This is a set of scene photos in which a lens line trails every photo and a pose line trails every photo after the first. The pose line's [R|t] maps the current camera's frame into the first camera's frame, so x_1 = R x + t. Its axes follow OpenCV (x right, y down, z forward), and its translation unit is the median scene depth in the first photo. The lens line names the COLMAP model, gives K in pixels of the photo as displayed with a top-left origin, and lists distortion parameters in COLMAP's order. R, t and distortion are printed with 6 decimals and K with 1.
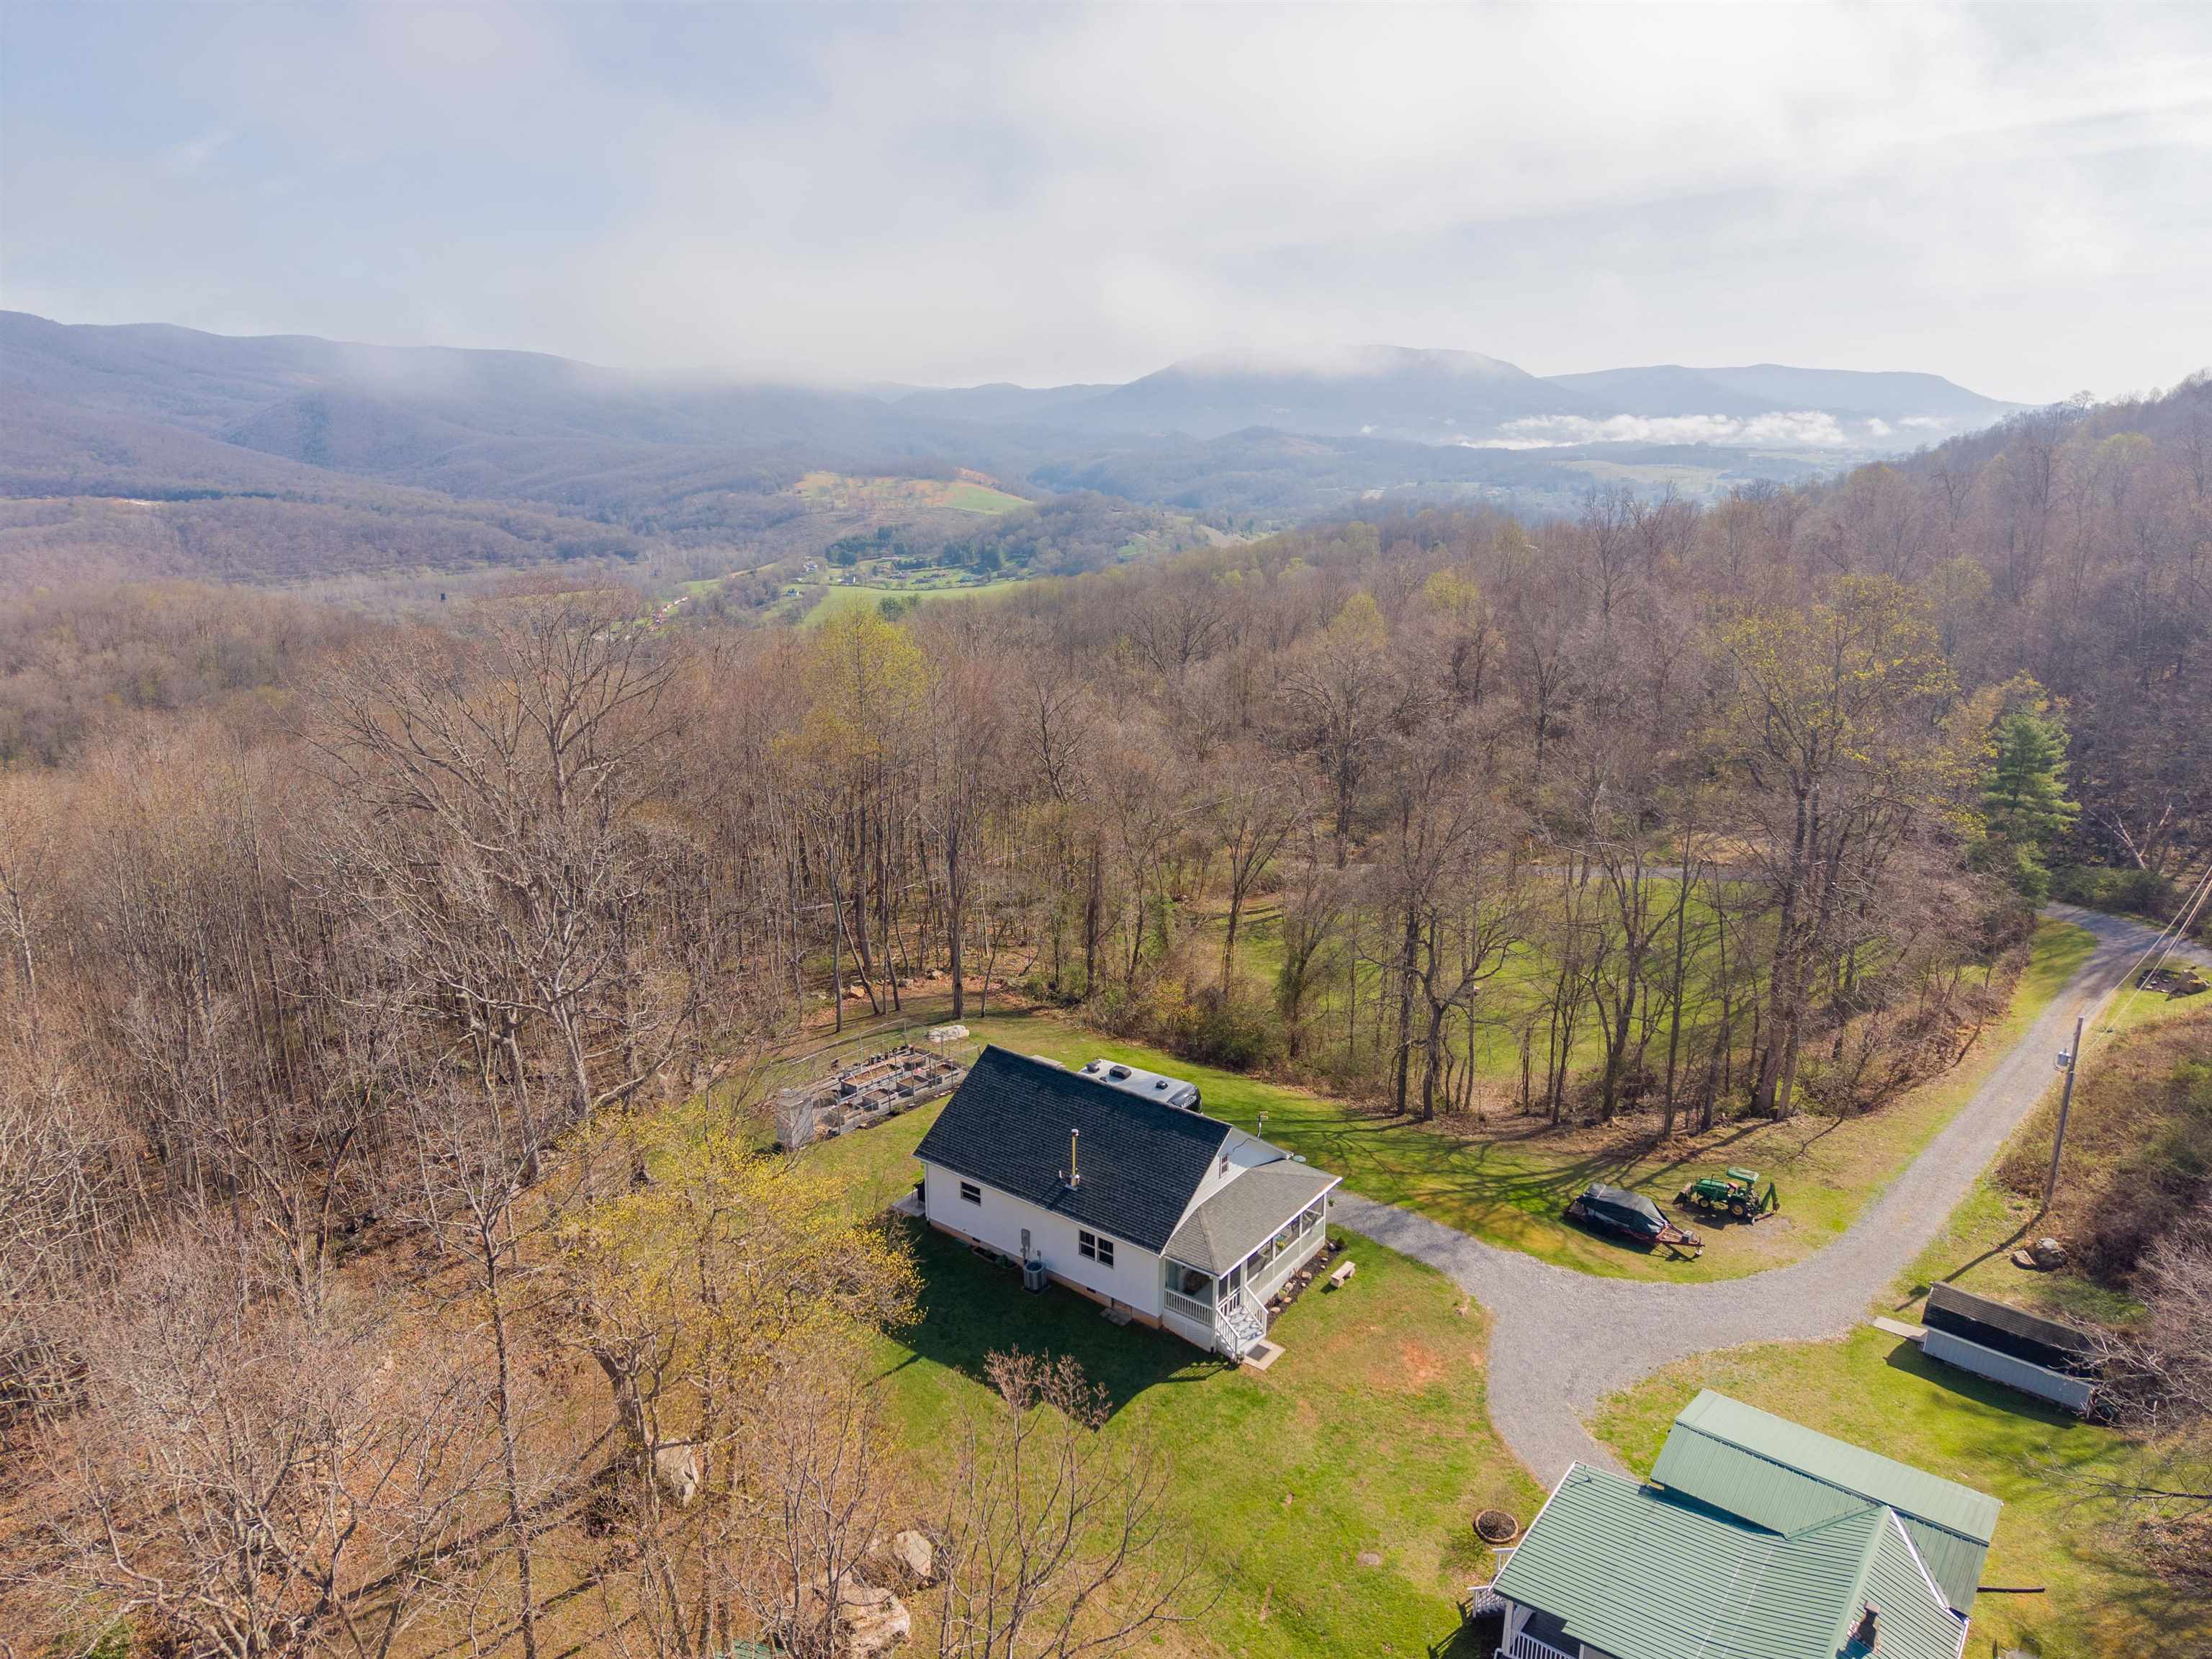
lens RADIAL K [[1480.7, 0, 1104.7], [0, 1480.7, 840.6], [0, 0, 1]] dist [0.008334, -0.004718]
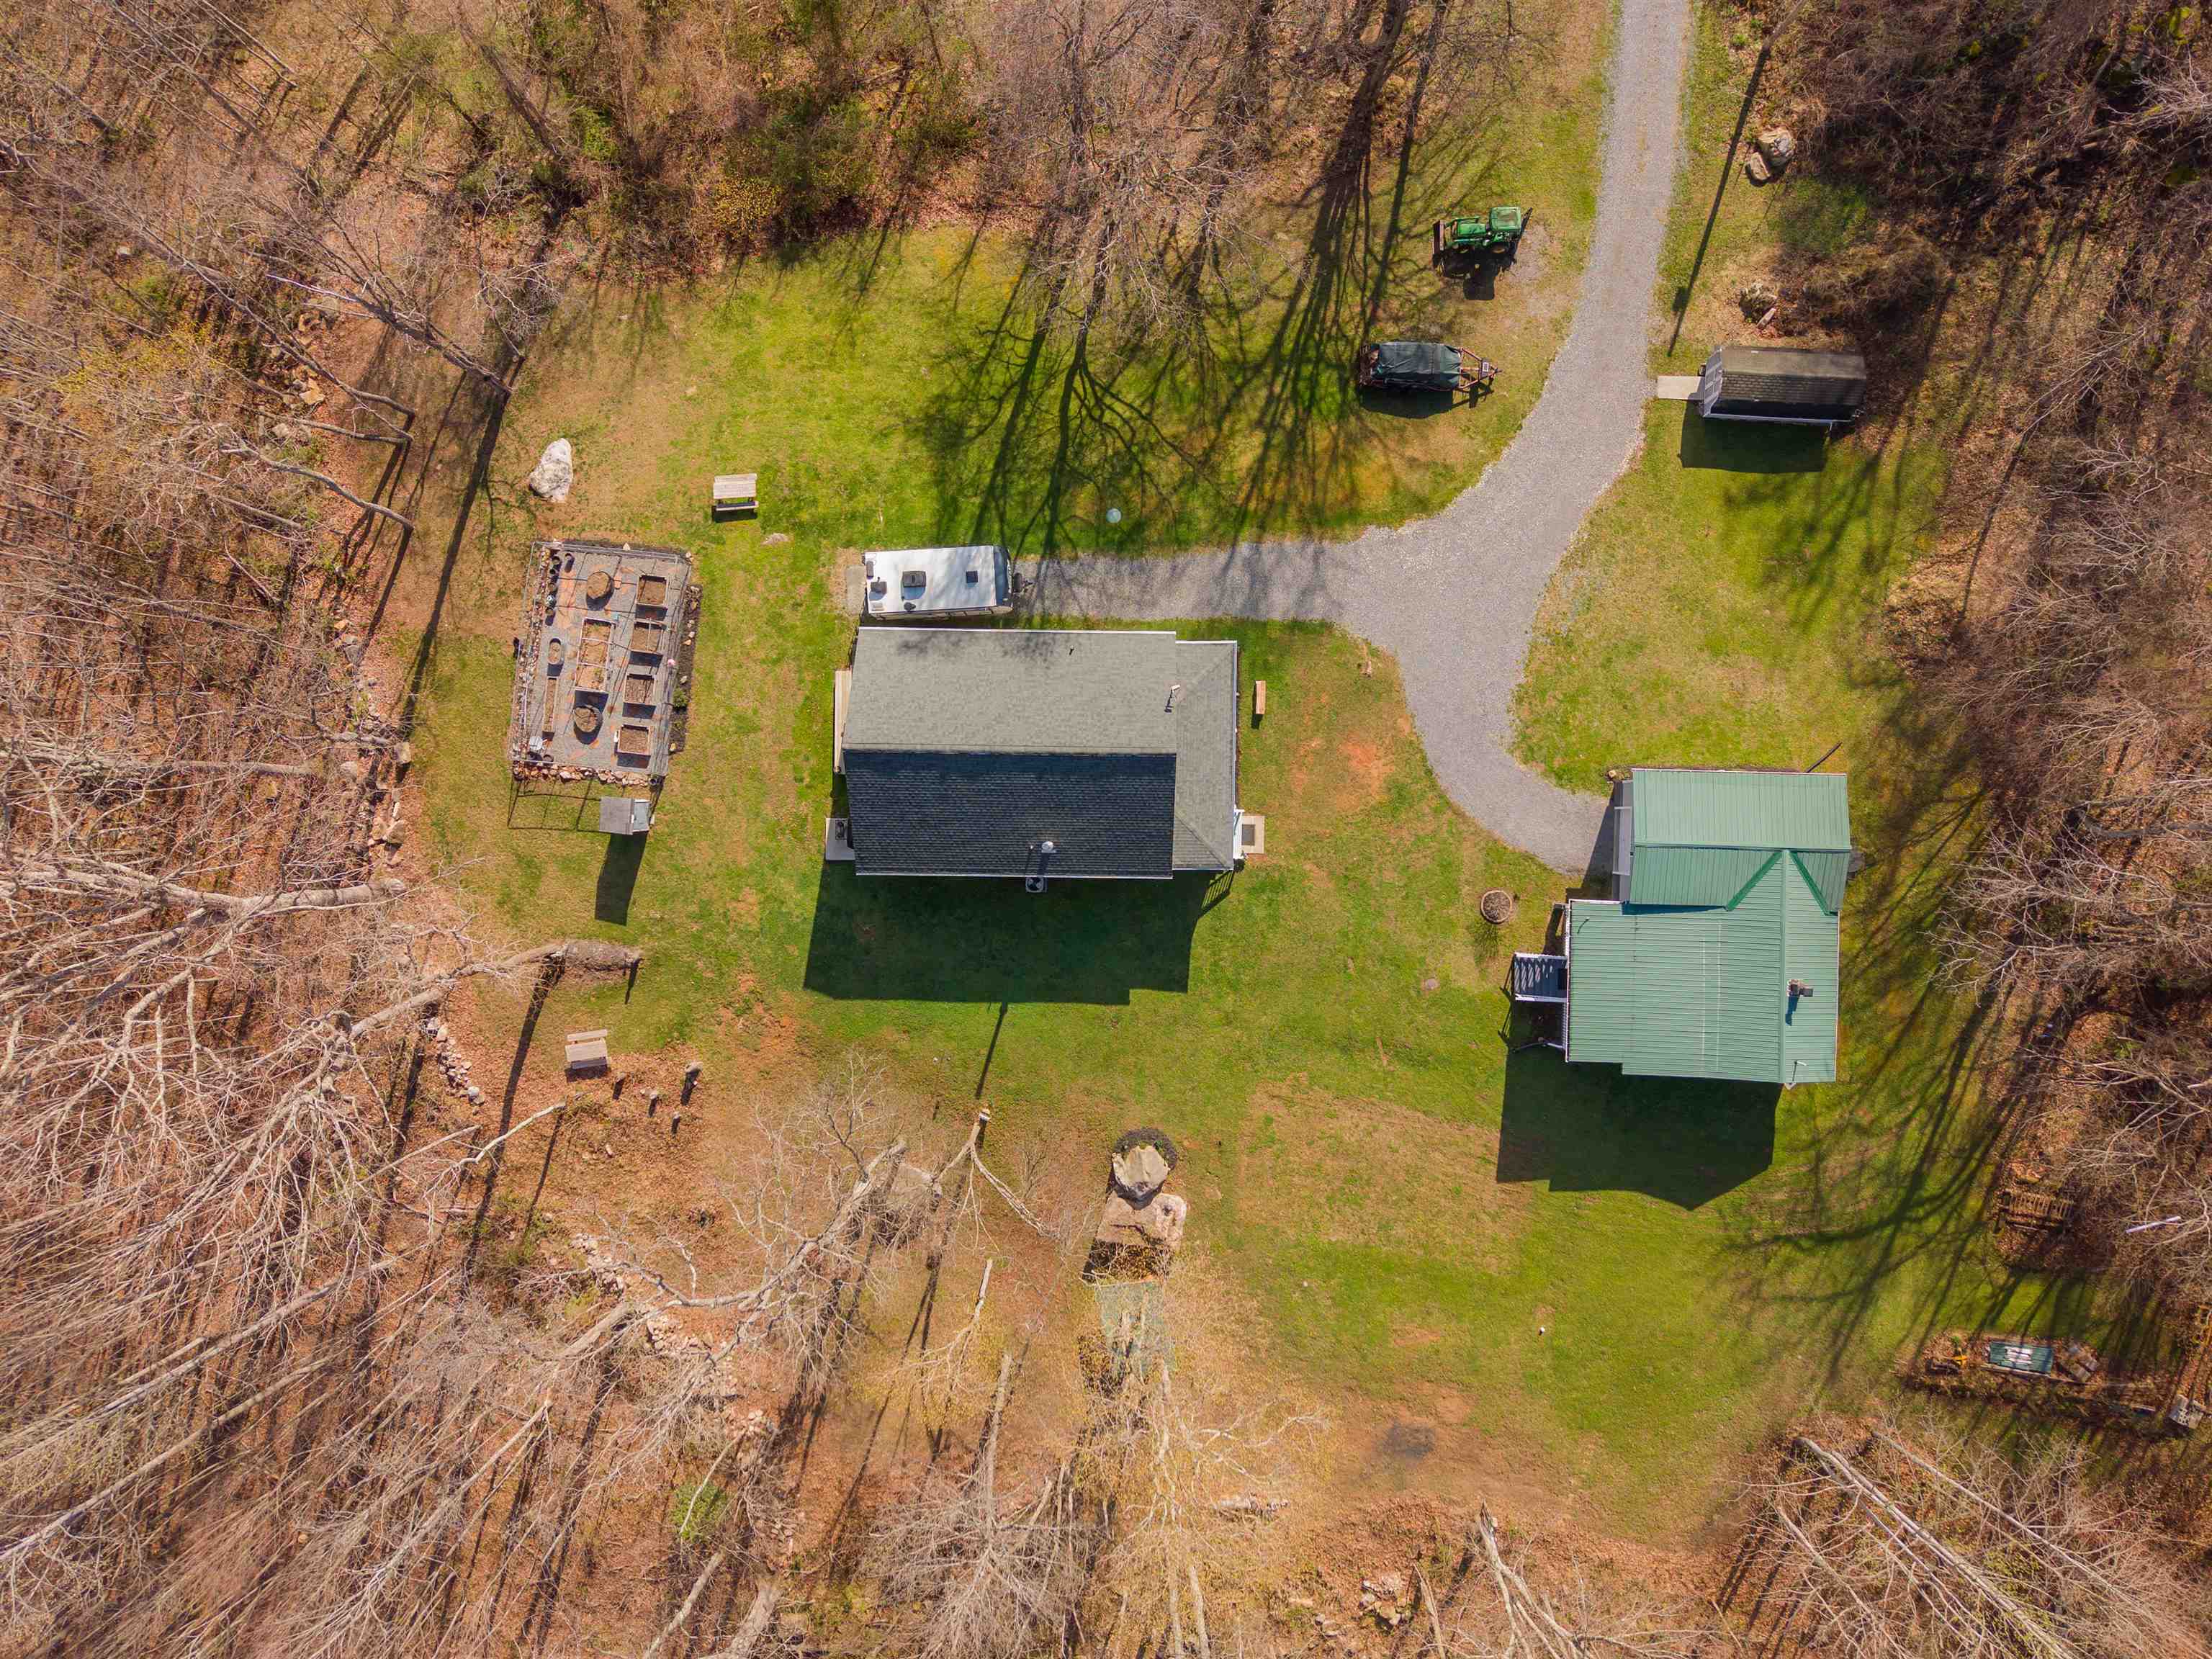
lens RADIAL K [[1482.7, 0, 1115.4], [0, 1482.7, 824.3], [0, 0, 1]] dist [0.101613, -0.171257]
pose [[0.807236, -0.590127, -0.010951, 0.039635], [0.175681, 0.222518, 0.958969, -0.794727], [-0.563477, -0.776038, 0.283298, 0.764051]]
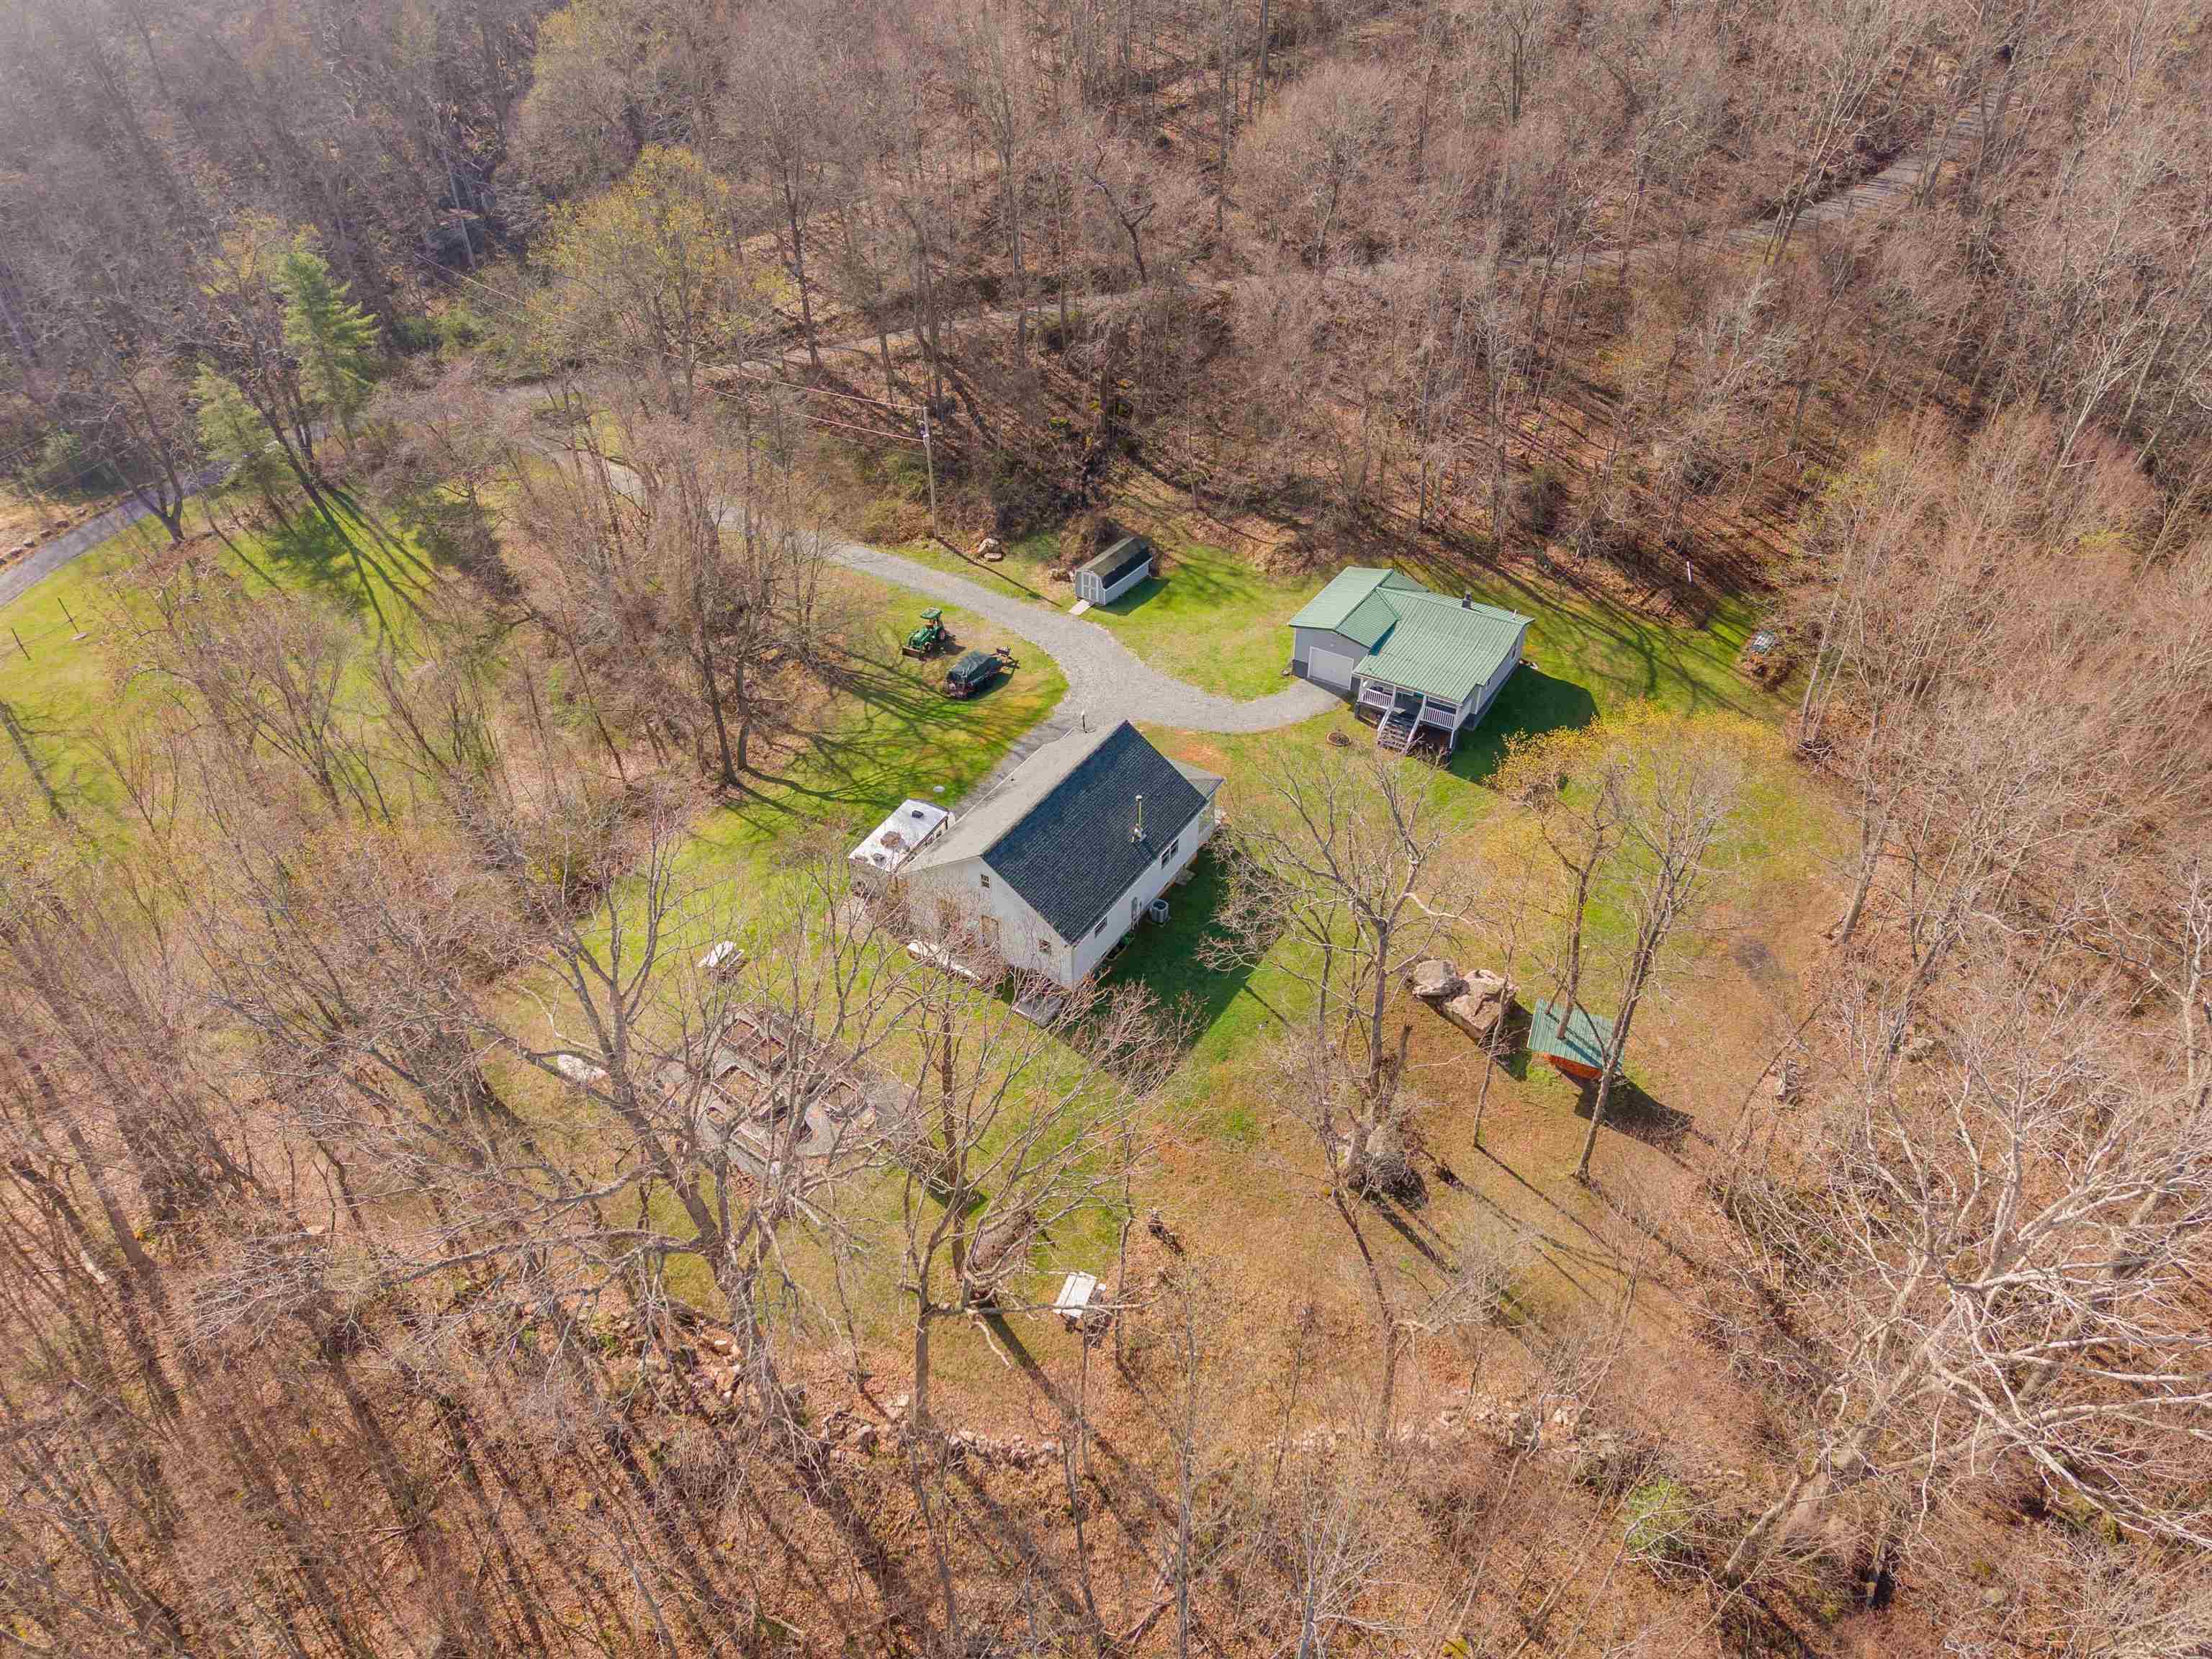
lens RADIAL K [[1482.7, 0, 1115.4], [0, 1482.7, 824.3], [0, 0, 1]] dist [0.101613, -0.171257]
pose [[-0.102322, -0.604778, 0.789793, -1.060026], [0.278722, 0.744727, 0.606379, -0.558106], [-0.954905, 0.282179, 0.092363, 0.986842]]
